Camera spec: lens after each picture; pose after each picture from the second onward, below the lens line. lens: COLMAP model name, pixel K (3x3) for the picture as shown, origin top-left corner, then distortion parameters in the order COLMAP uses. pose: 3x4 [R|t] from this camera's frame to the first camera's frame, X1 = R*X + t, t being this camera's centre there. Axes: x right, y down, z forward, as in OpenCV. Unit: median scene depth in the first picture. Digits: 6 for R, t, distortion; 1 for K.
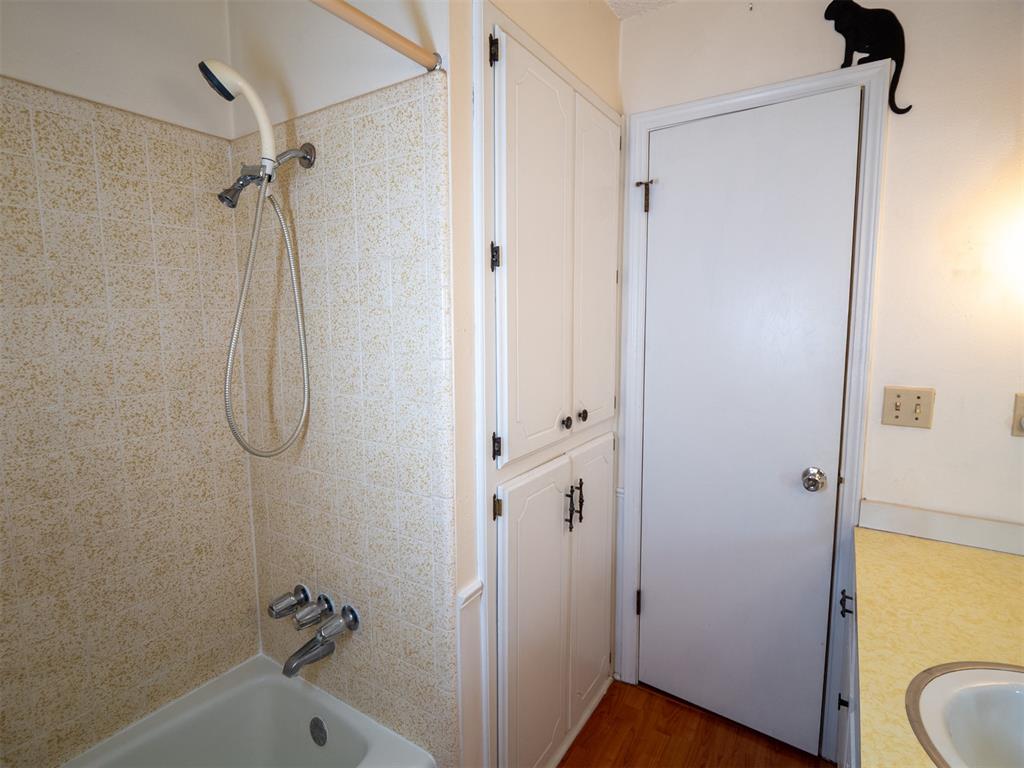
lens RADIAL K [[516.1, 0, 522.2], [0, 516.1, 377.5], [0, 0, 1]] dist [-0.004827, -0.001176]
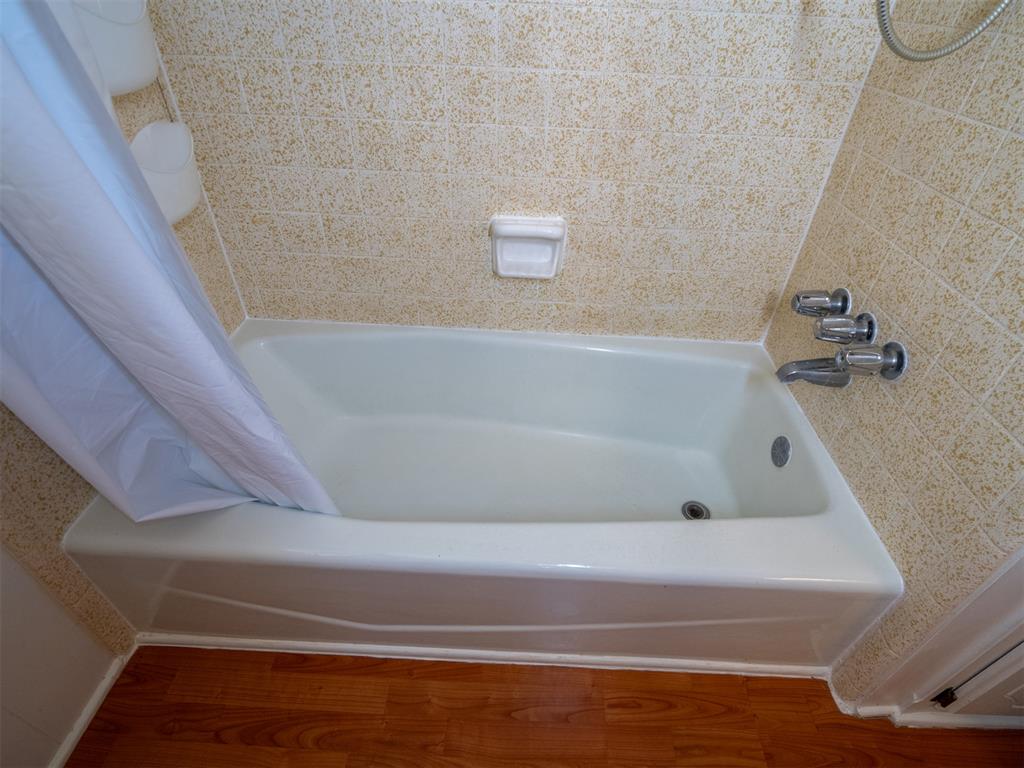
lens RADIAL K [[515.6, 0, 516.1], [0, 515.6, 371.2], [0, 0, 1]] dist [-0.011128, -0.000569]
pose [[0.504504, 0.541836, -0.672227, -0.129606], [-0.134744, 0.818443, 0.558565, 0.177032], [0.852830, -0.191220, 0.485917, 0.258190]]
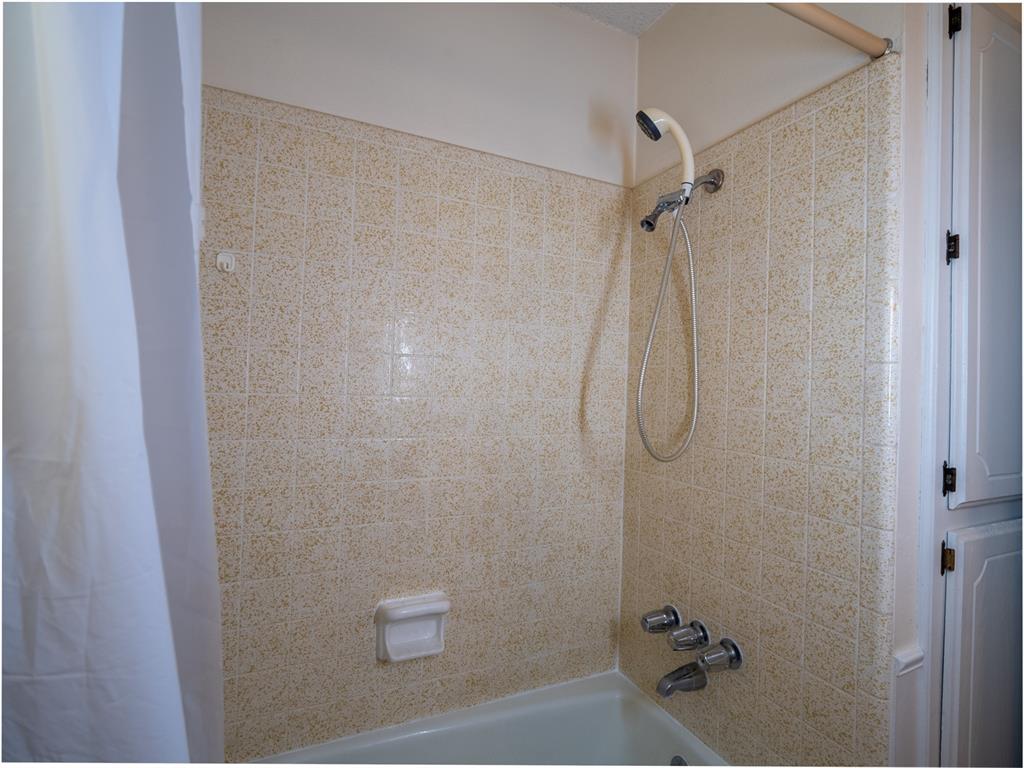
lens RADIAL K [[512.7, 0, 517.1], [0, 512.7, 375.7], [0, 0, 1]] dist [0.004384, -0.012073]
pose [[0.843214, 0.019832, -0.537213, -0.187734], [-0.093947, 0.989377, -0.110936, 0.122984], [0.529306, 0.144013, 0.836119, -0.038269]]
